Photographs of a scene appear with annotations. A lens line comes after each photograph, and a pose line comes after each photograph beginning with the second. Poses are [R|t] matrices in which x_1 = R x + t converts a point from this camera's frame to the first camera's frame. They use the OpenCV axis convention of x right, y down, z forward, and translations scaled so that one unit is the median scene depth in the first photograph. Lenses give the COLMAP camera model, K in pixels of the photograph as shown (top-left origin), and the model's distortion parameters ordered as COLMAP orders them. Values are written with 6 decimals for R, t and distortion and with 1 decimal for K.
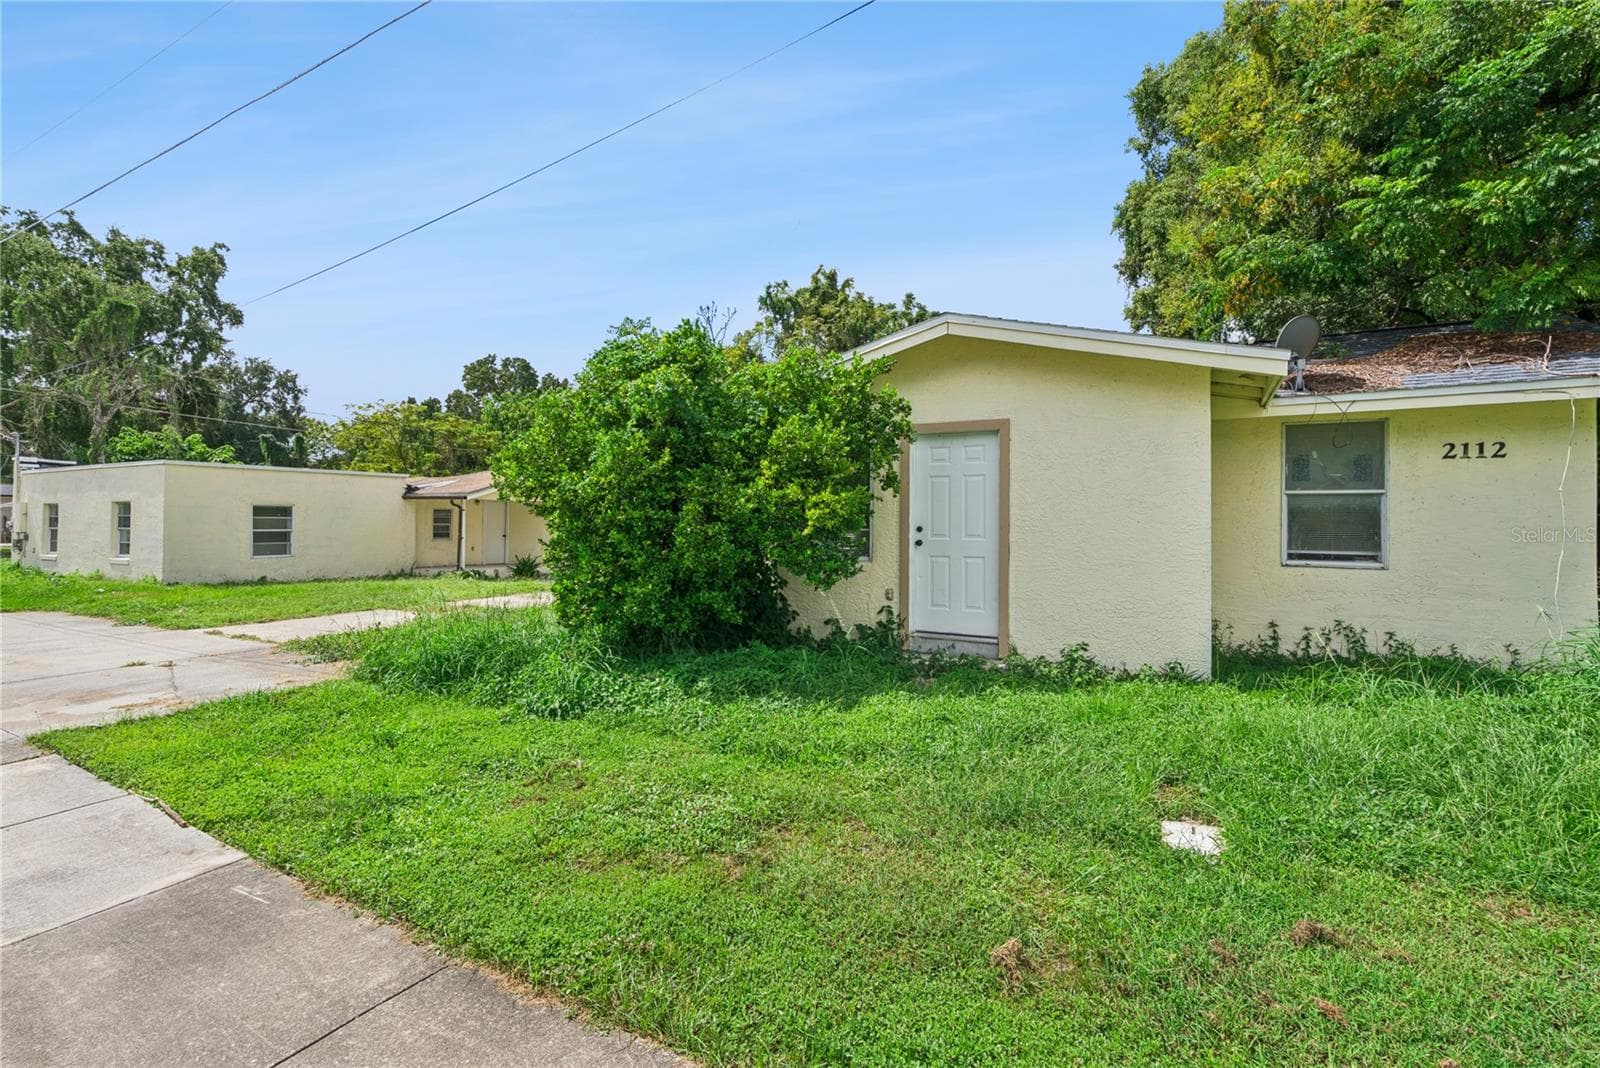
lens RADIAL K [[744.8, 0, 809.7], [0, 744.8, 518.4], [0, 0, 1]] dist [-0.003210, -0.000582]
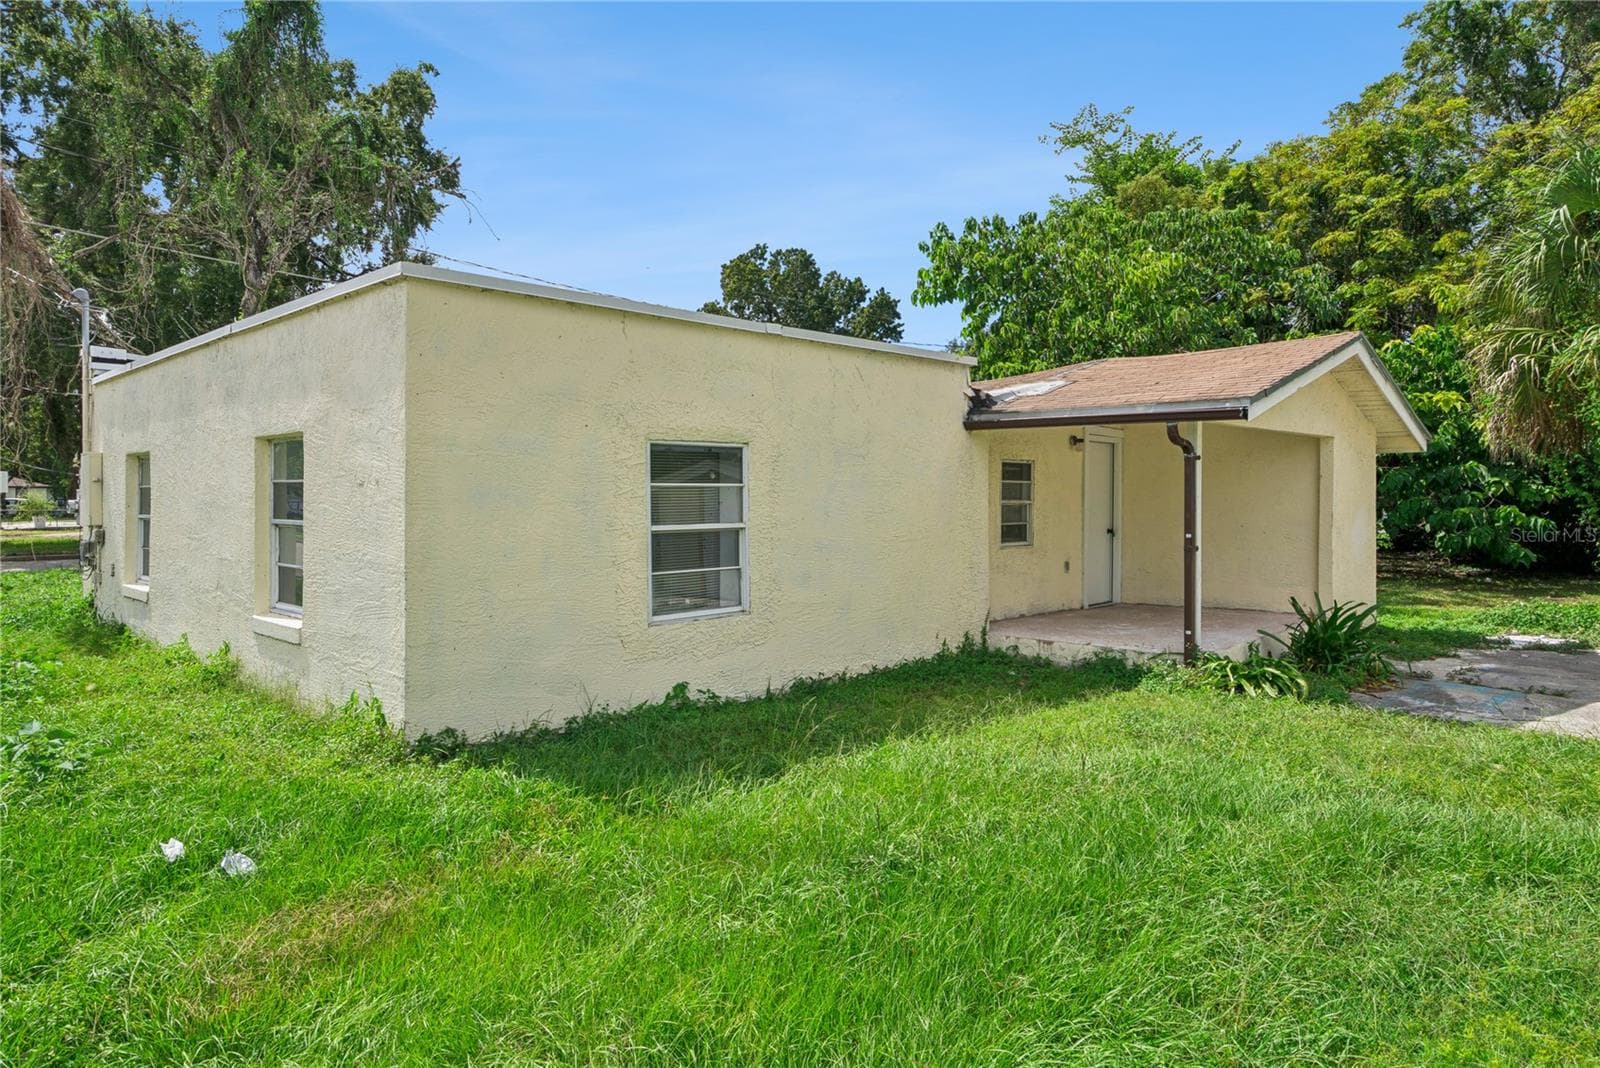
lens RADIAL K [[983.8, 0, 799.4], [0, 983.8, 490.1], [0, 0, 1]] dist [0.003713, 0.003054]
pose [[0.959402, -0.005862, -0.281983, -0.491170], [0.006170, 0.999981, 0.000206, 0.001291], [0.281976, -0.001937, 0.959419, 0.542593]]
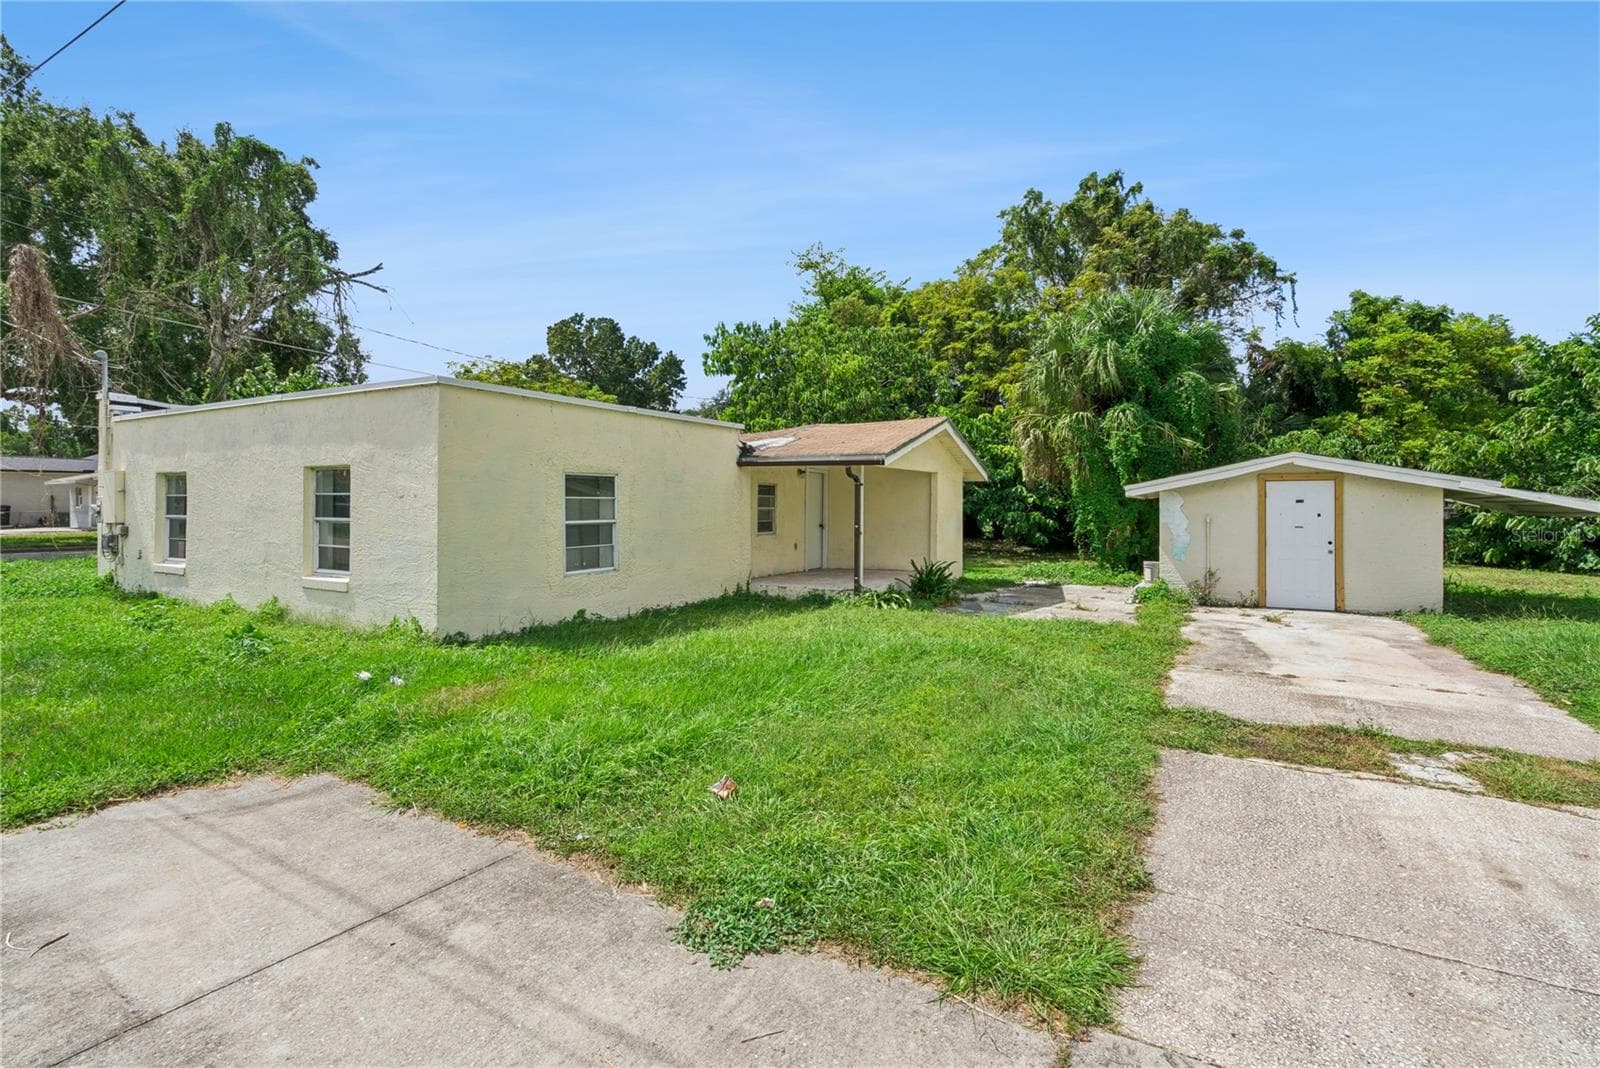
lens RADIAL K [[744.8, 0, 795.4], [0, 744.8, 508.5], [0, 0, 1]] dist [-0.003210, -0.000582]
pose [[0.999537, 0.000027, -0.030422, -0.481746], [0.000375, 0.999913, 0.013193, -0.000048], [0.030420, -0.013199, 0.999450, 0.408929]]
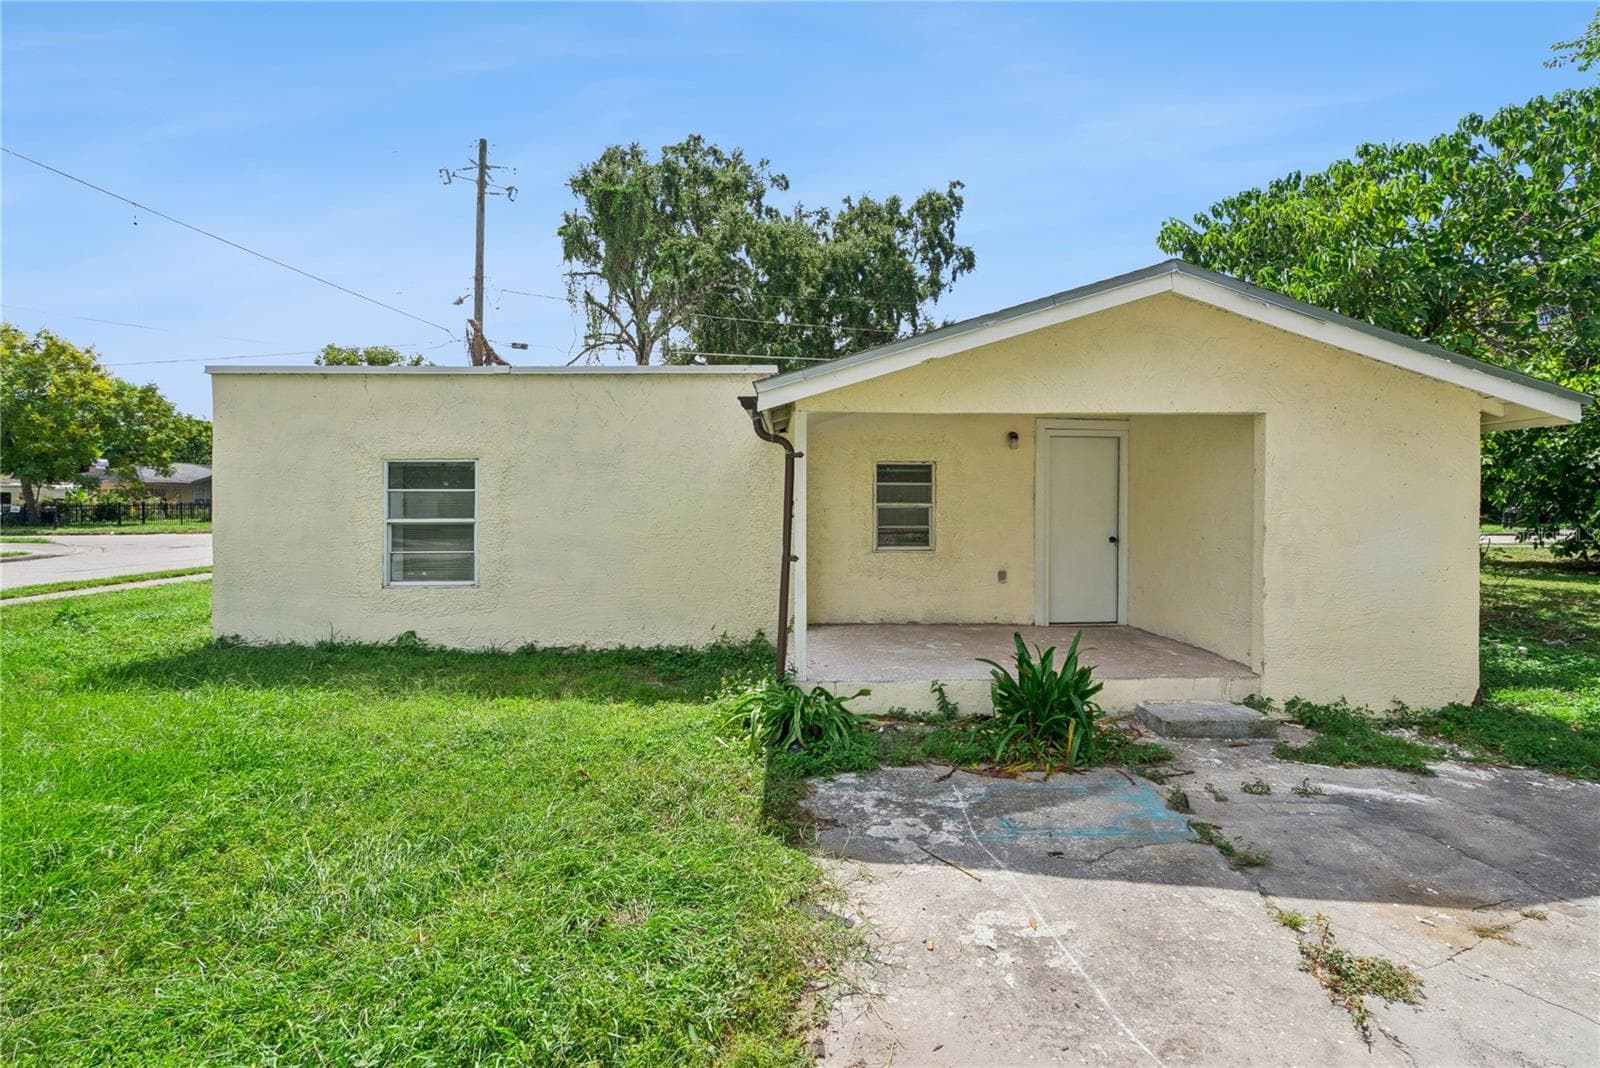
lens RADIAL K [[744.8, 0, 812.6], [0, 744.8, 492.5], [0, 0, 1]] dist [-0.003210, -0.000582]
pose [[0.489366, -0.009957, -0.872022, -0.220957], [0.008610, 0.999941, -0.006585, 0.004163], [0.872036, -0.004285, 0.489422, 0.842826]]
